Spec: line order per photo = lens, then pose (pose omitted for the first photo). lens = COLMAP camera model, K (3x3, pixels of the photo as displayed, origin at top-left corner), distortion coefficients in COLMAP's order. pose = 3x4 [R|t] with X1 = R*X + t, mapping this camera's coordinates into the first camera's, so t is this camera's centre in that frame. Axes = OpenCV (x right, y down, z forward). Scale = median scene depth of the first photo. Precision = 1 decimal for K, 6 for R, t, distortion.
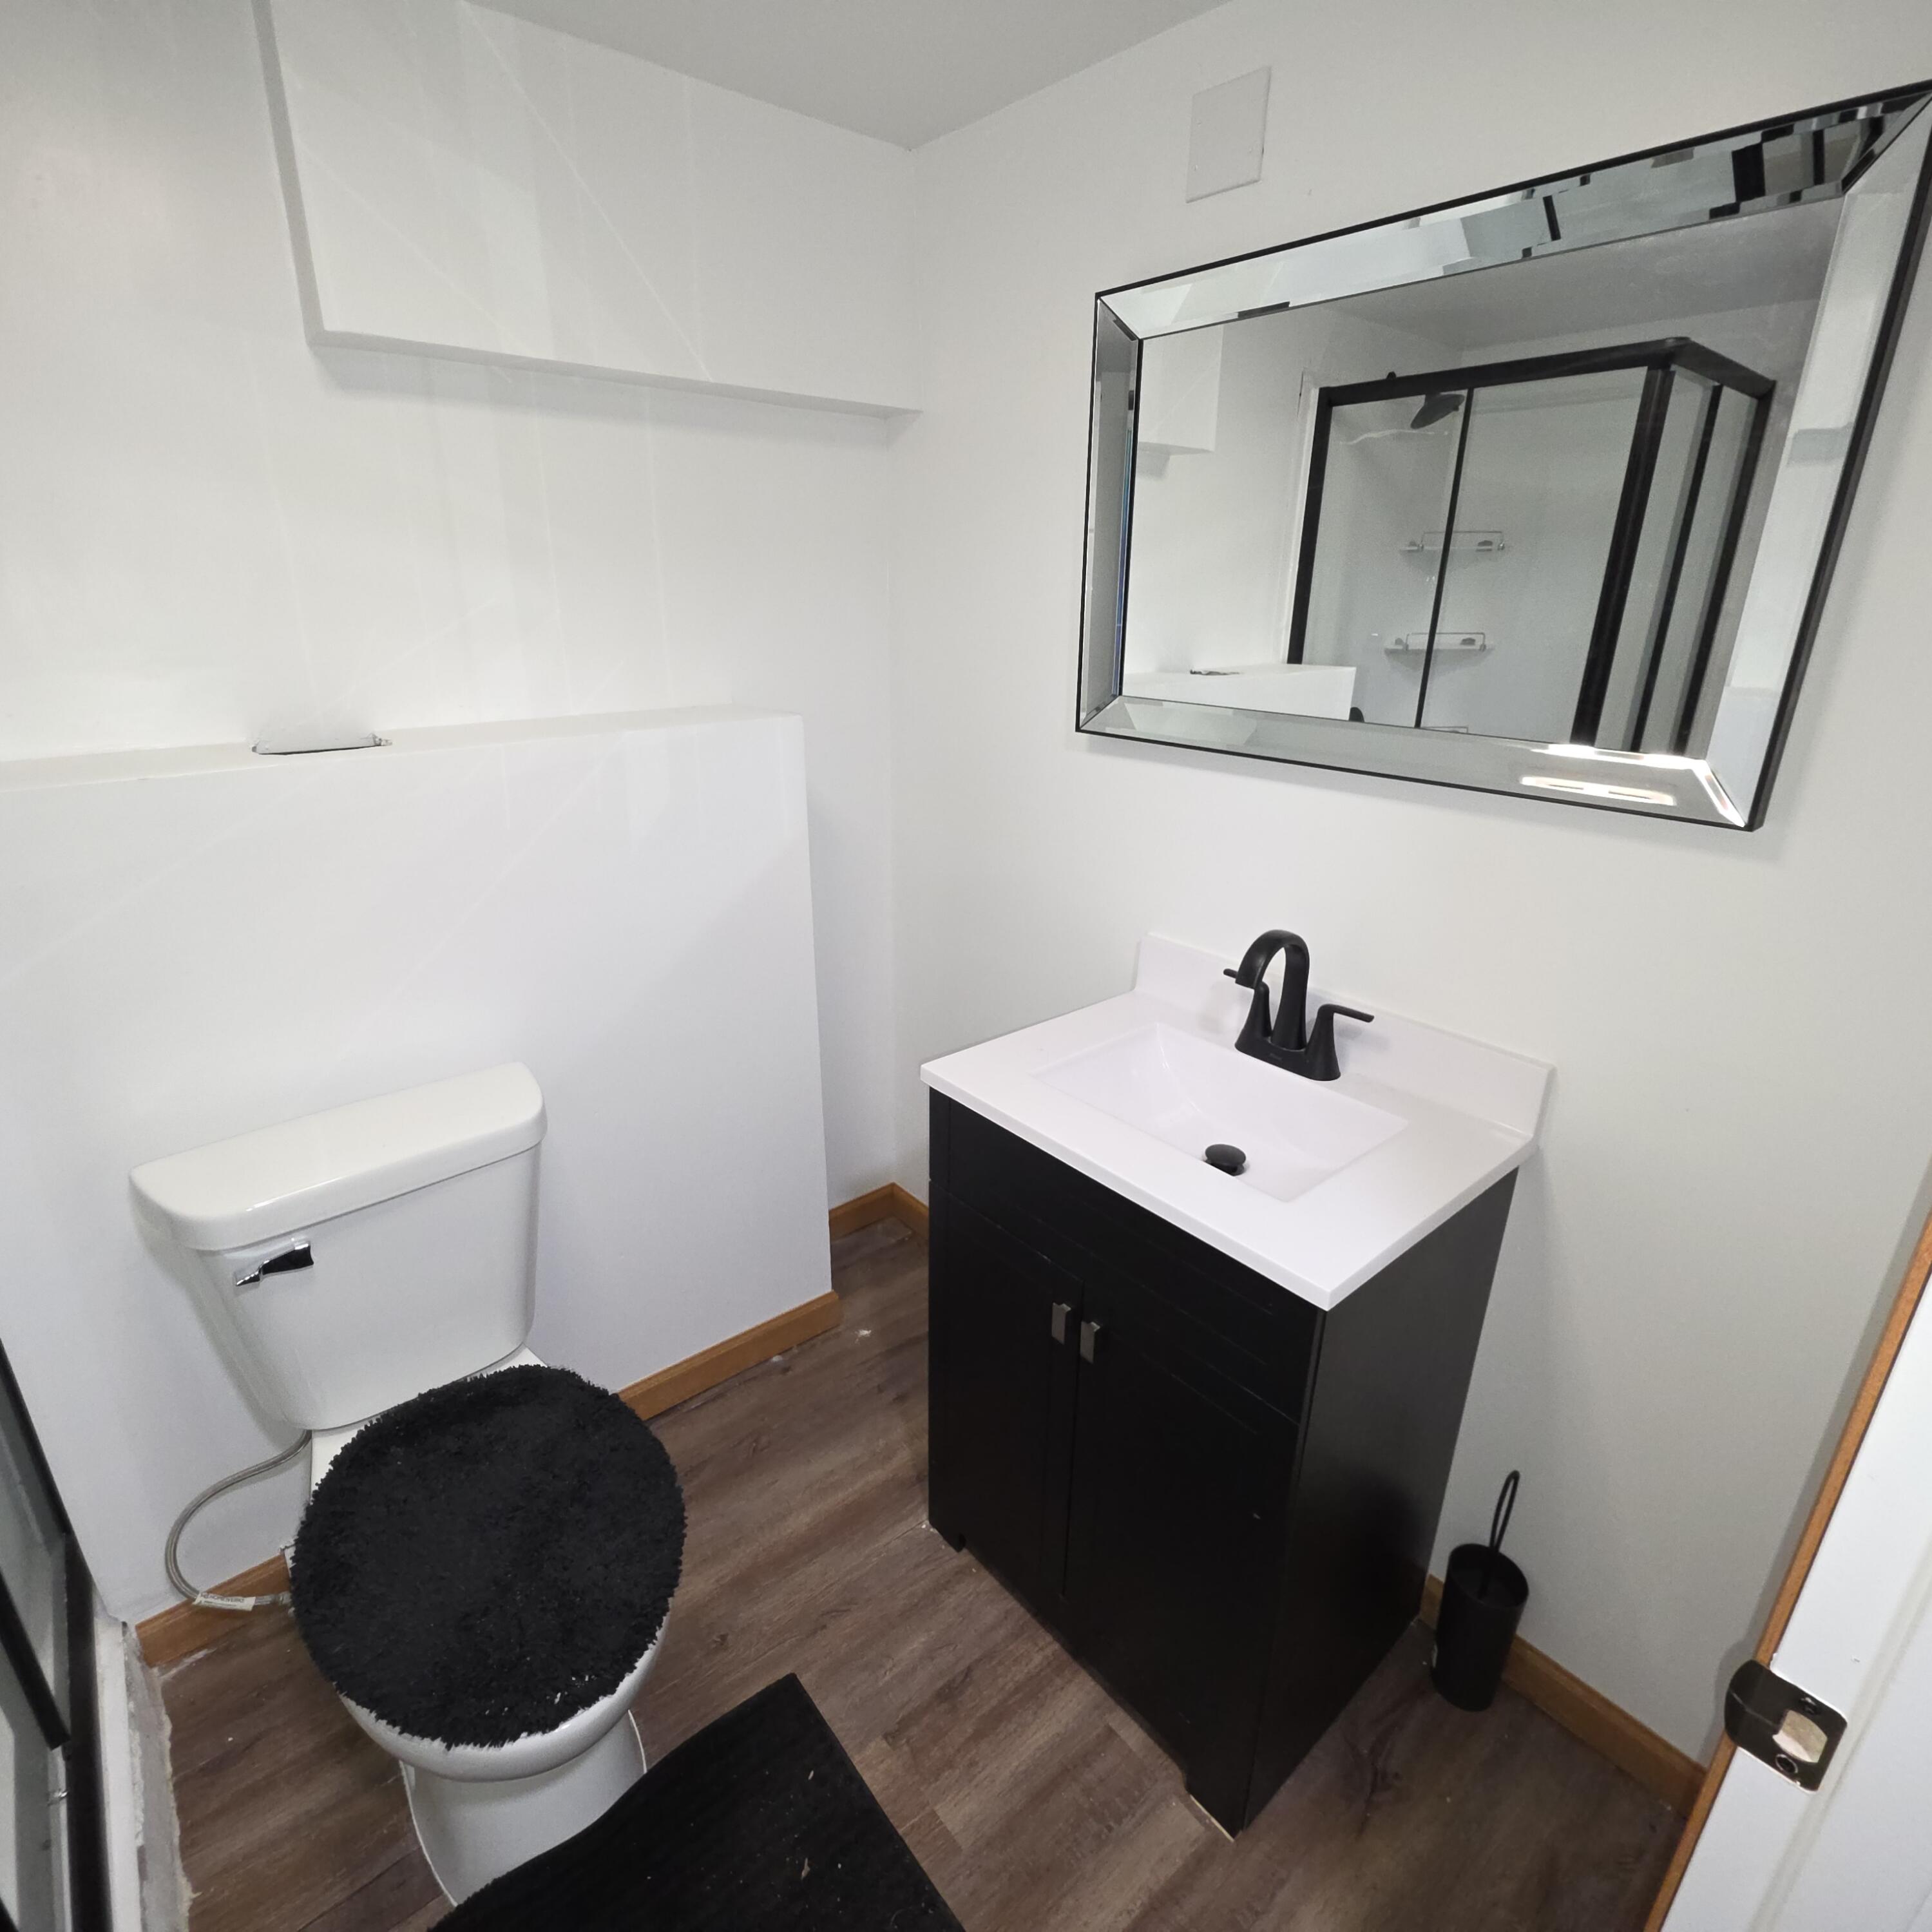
lens RADIAL K [[1033.1, 0, 963.1], [0, 1033.1, 964.4], [0, 0, 1]] dist [0.004115, -0.004792]
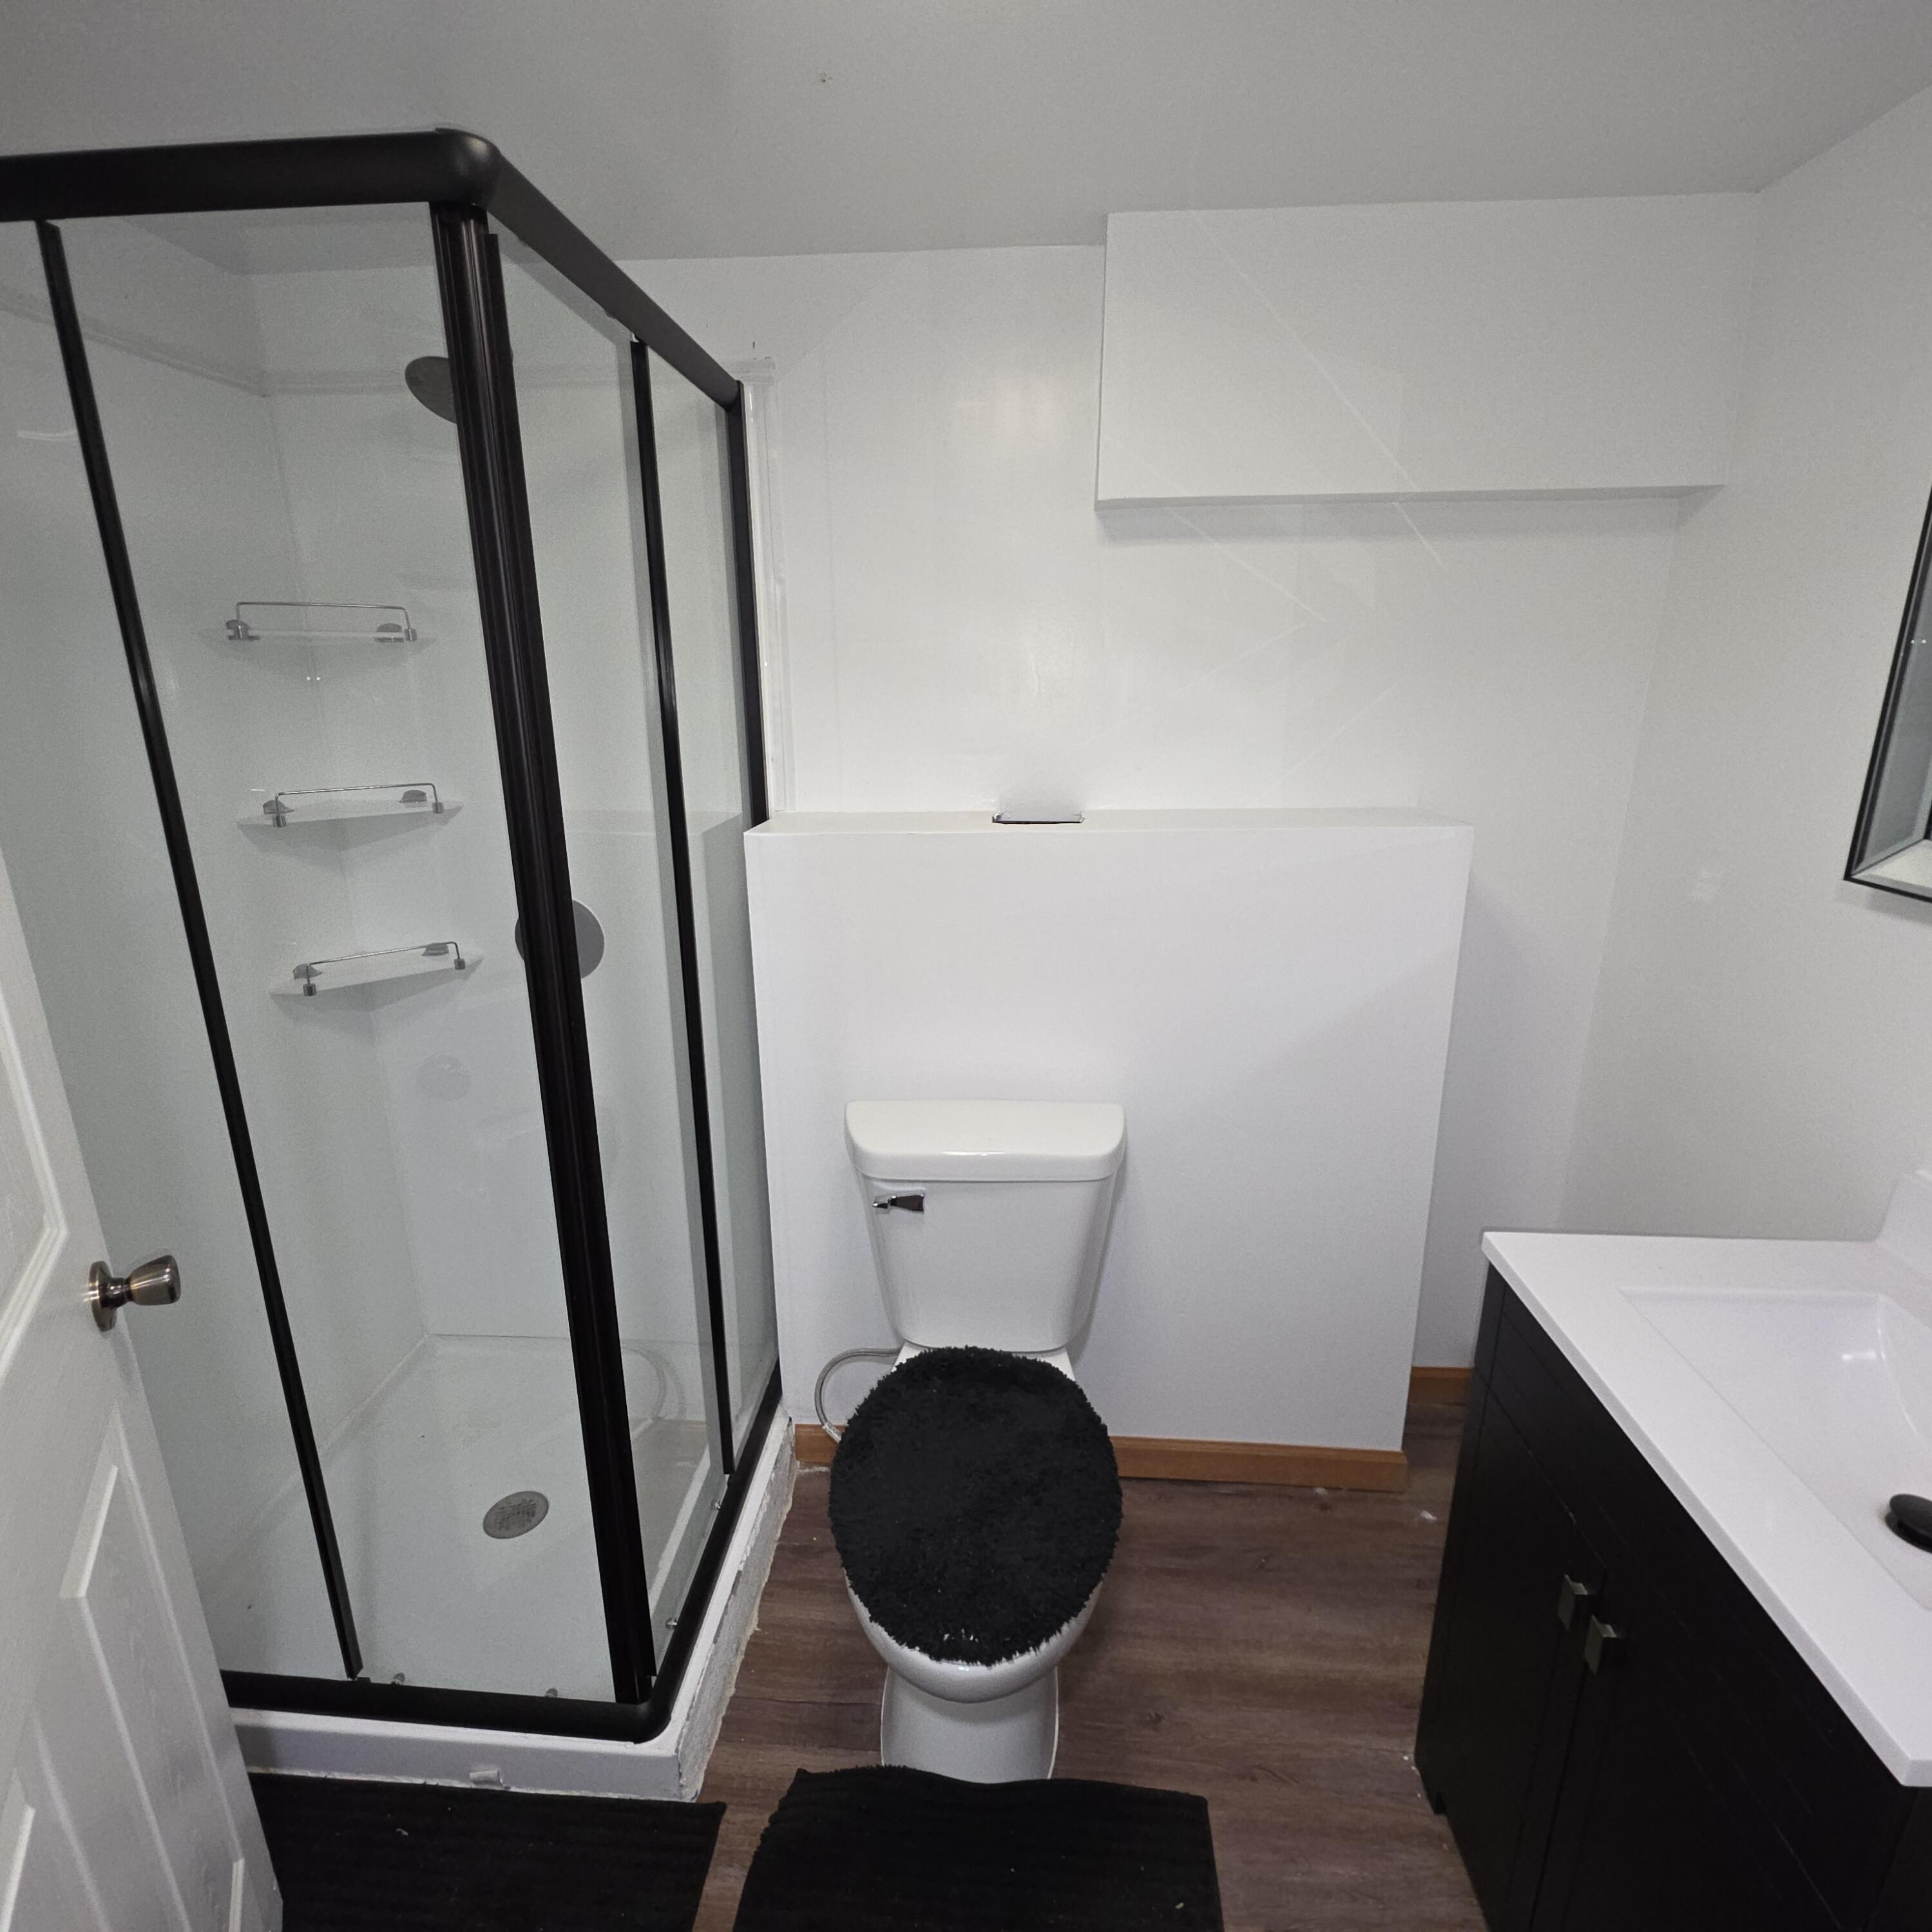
lens RADIAL K [[1033.1, 0, 962.9], [0, 1033.1, 966.9], [0, 0, 1]] dist [0.004115, -0.004792]
pose [[0.717036, 0.178674, -0.673746, 0.181312], [-0.227635, 0.973616, 0.015937, -0.031707], [0.658818, 0.141941, 0.738791, 0.030750]]
